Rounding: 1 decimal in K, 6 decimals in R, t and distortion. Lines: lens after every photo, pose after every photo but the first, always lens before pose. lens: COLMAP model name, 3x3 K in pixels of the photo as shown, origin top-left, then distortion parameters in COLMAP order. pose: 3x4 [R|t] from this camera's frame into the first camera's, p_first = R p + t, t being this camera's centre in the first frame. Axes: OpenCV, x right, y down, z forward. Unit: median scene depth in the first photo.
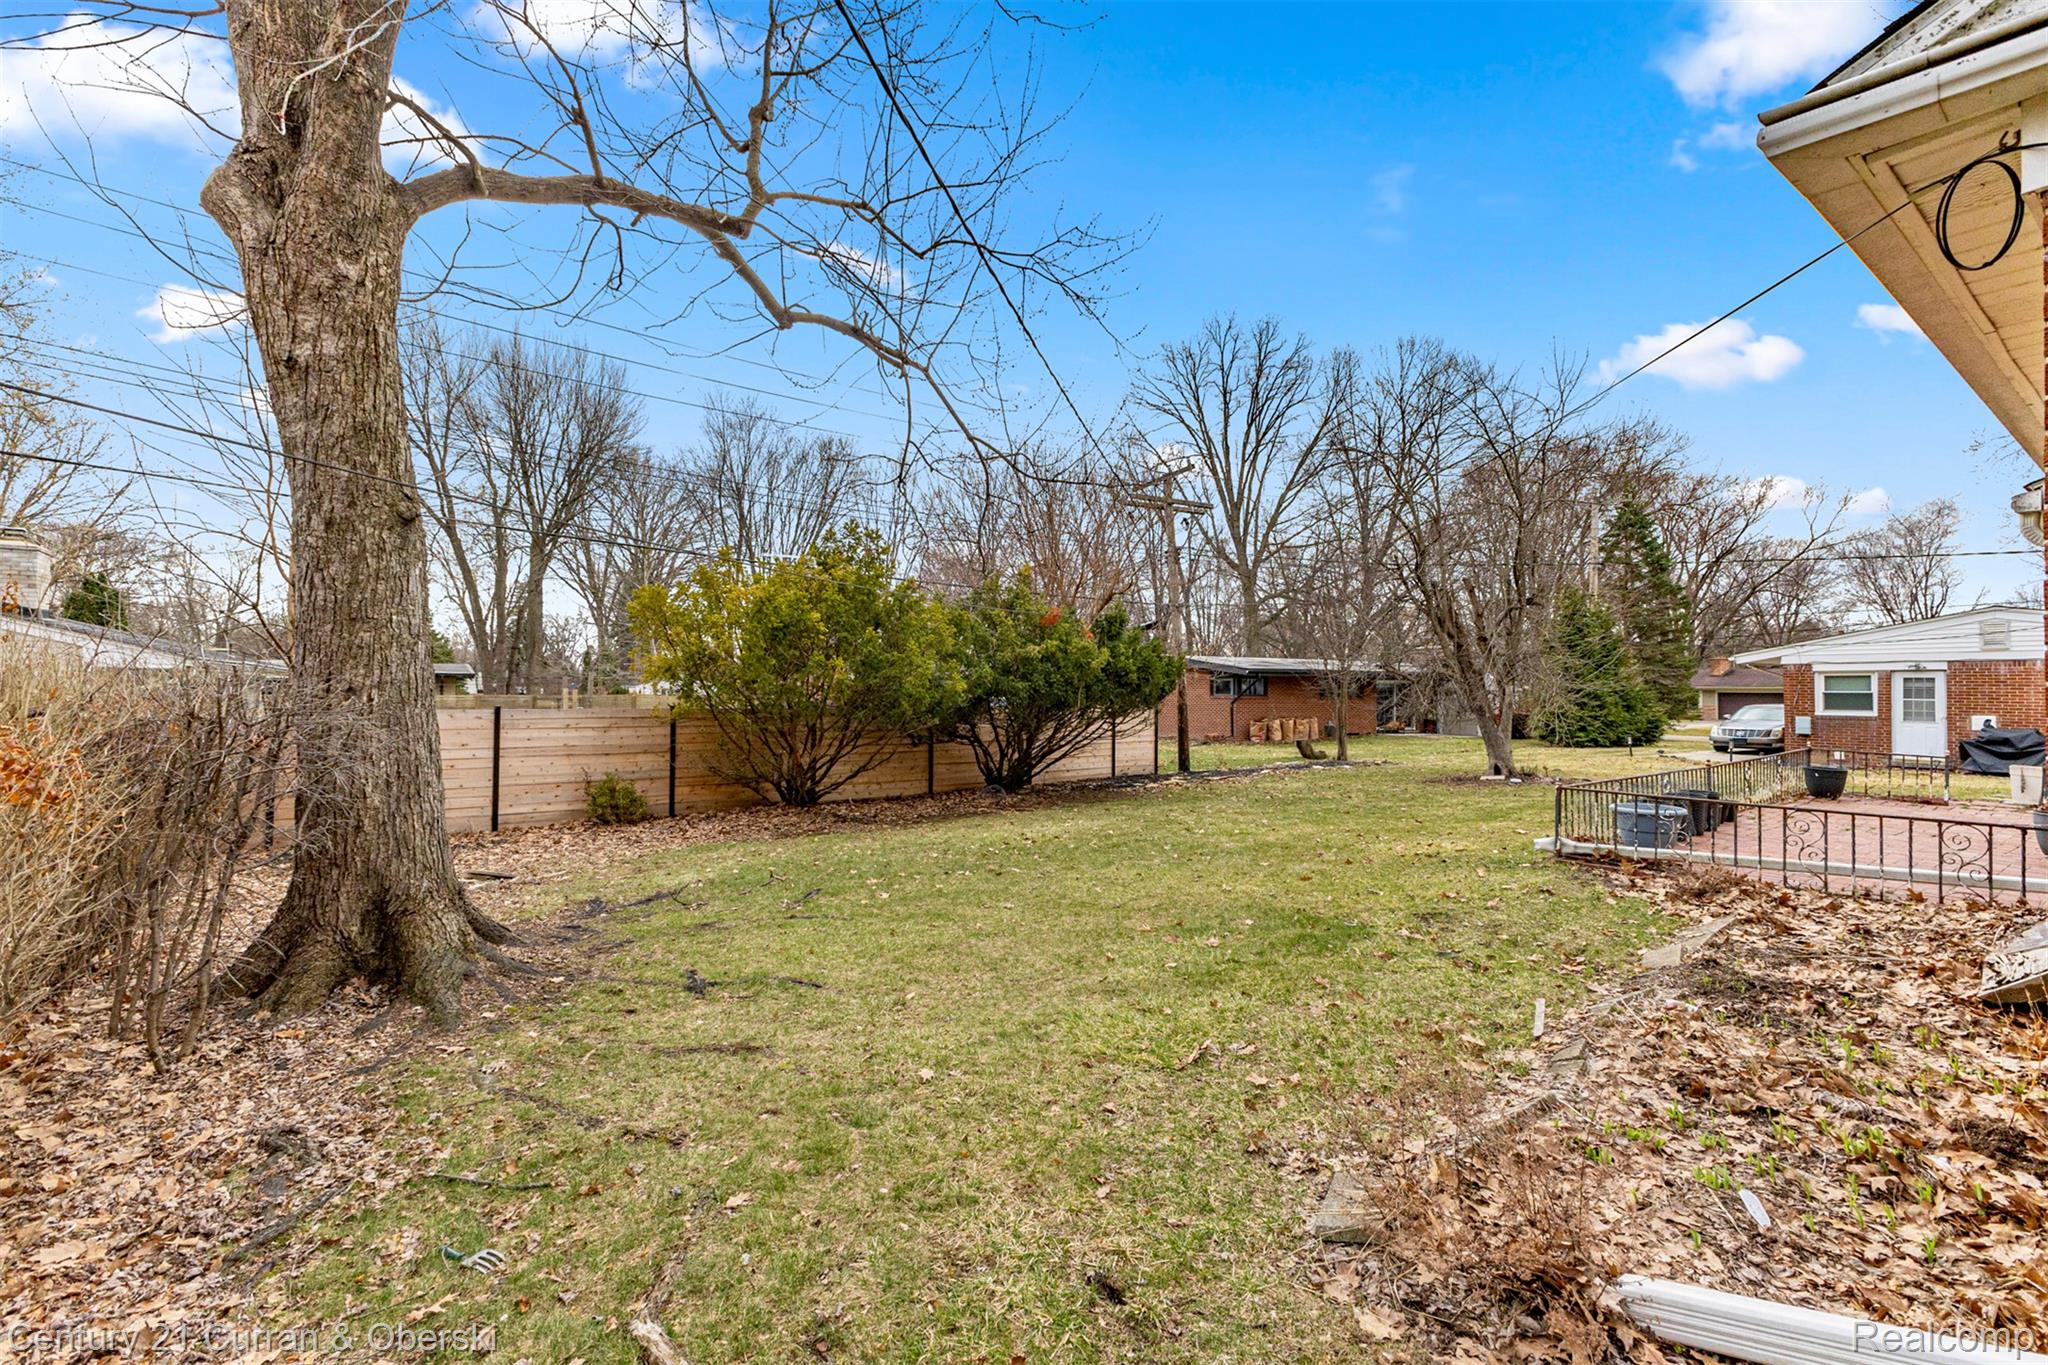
lens RADIAL K [[879.8, 0, 1024.0], [0, 879.8, 682.5], [0, 0, 1]] dist [-0.000353, -0.000134]
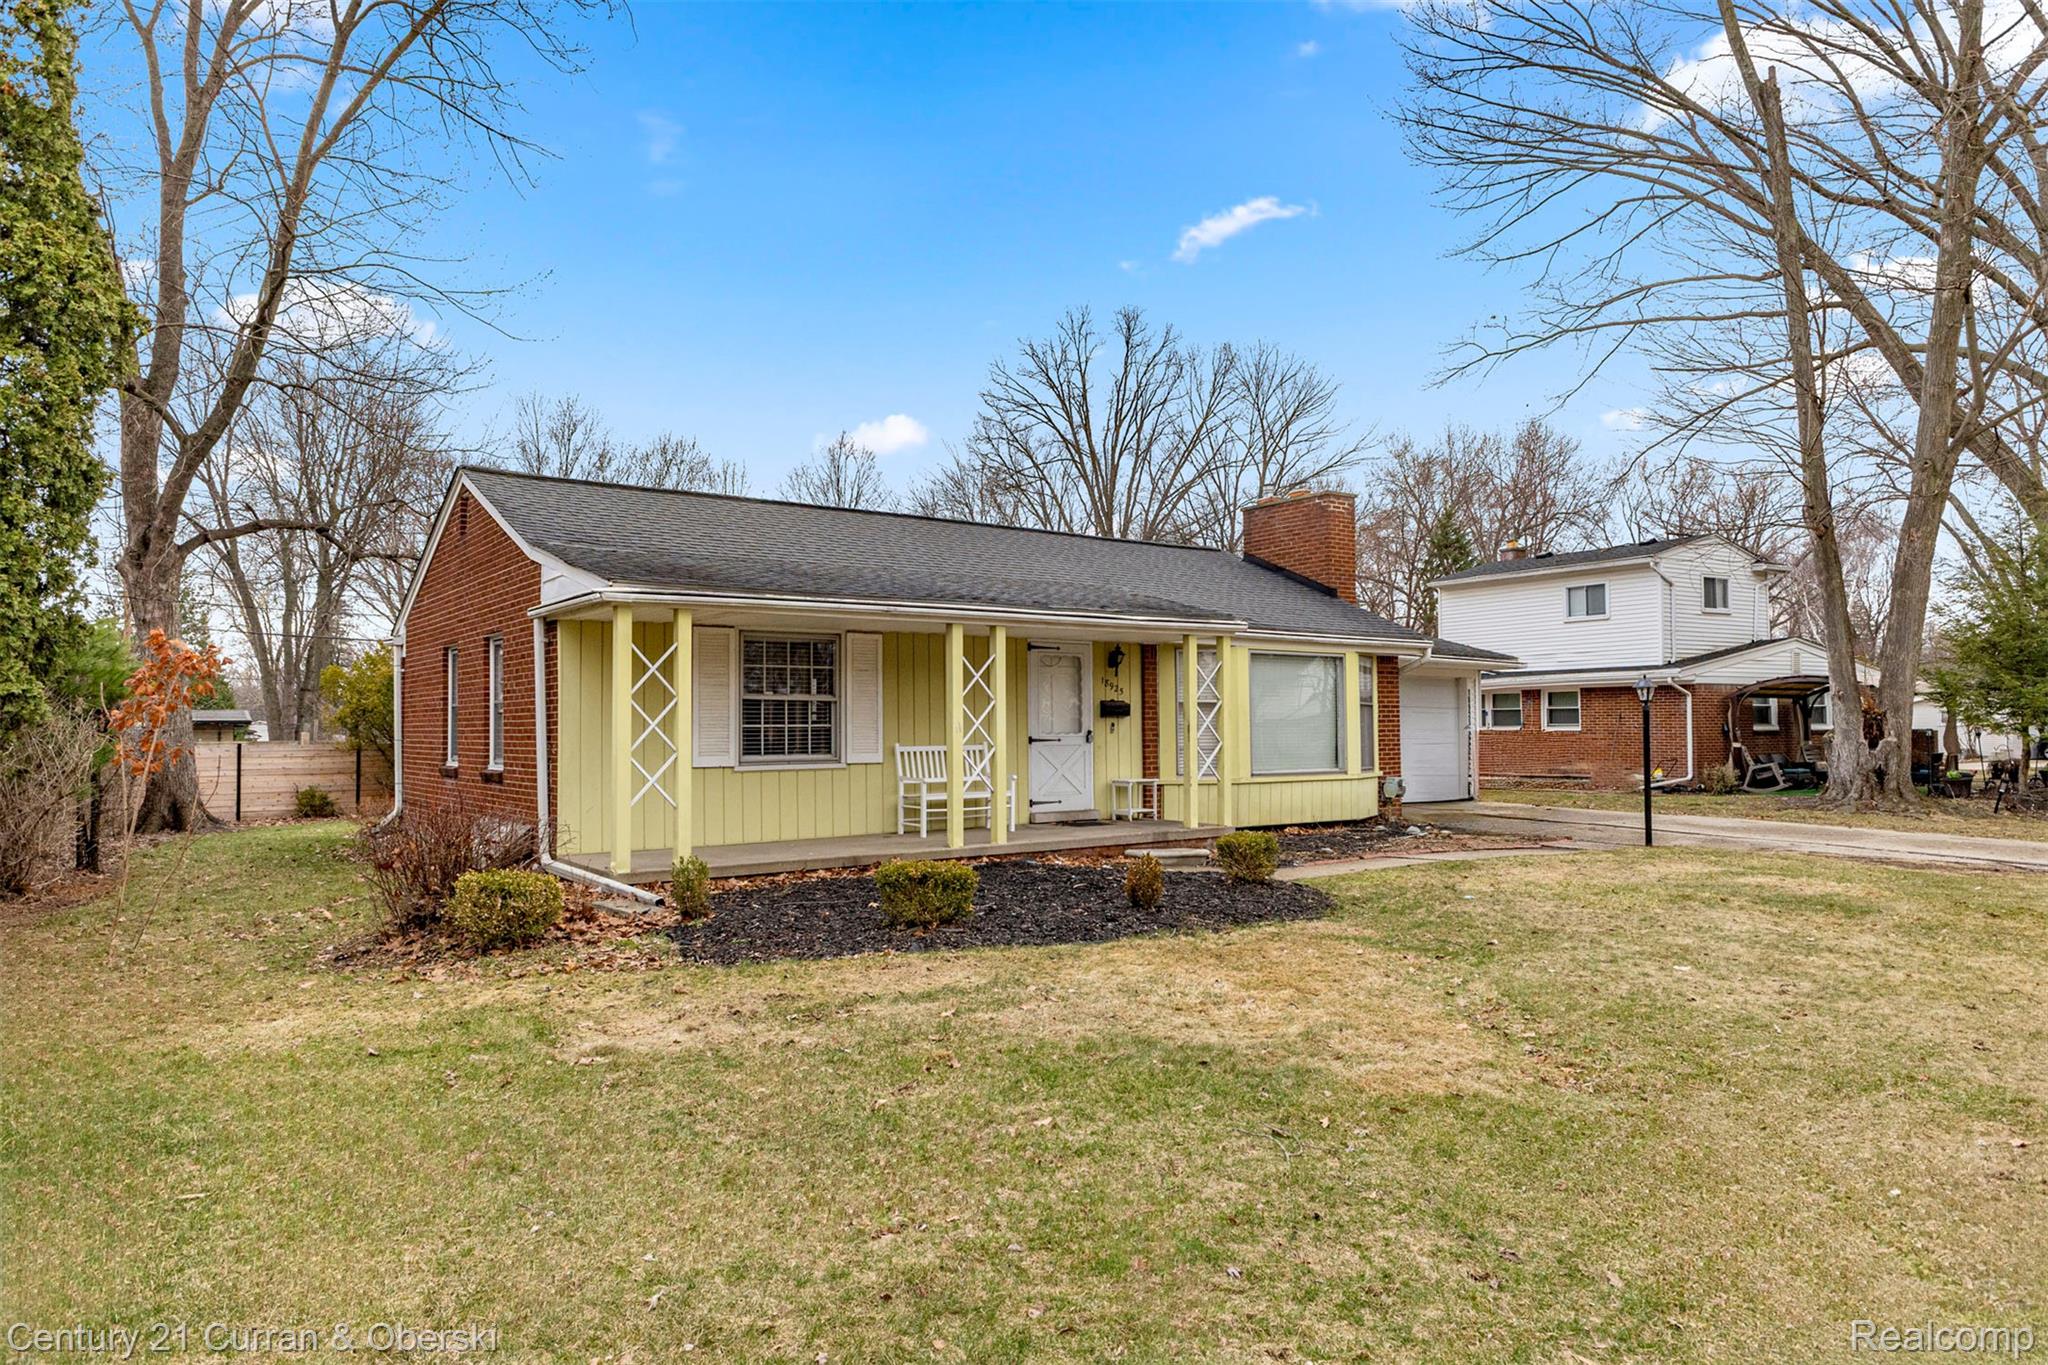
lens RADIAL K [[1252.5, 0, 1024.0], [0, 1252.5, 682.5], [0, 0, 1]] dist [-0.002631, -0.000960]
pose [[0.999613, -0.017736, -0.021425, 0.862391], [0.017190, 0.999529, -0.025415, -0.001928], [0.021866, 0.025037, 0.999447, -1.223279]]
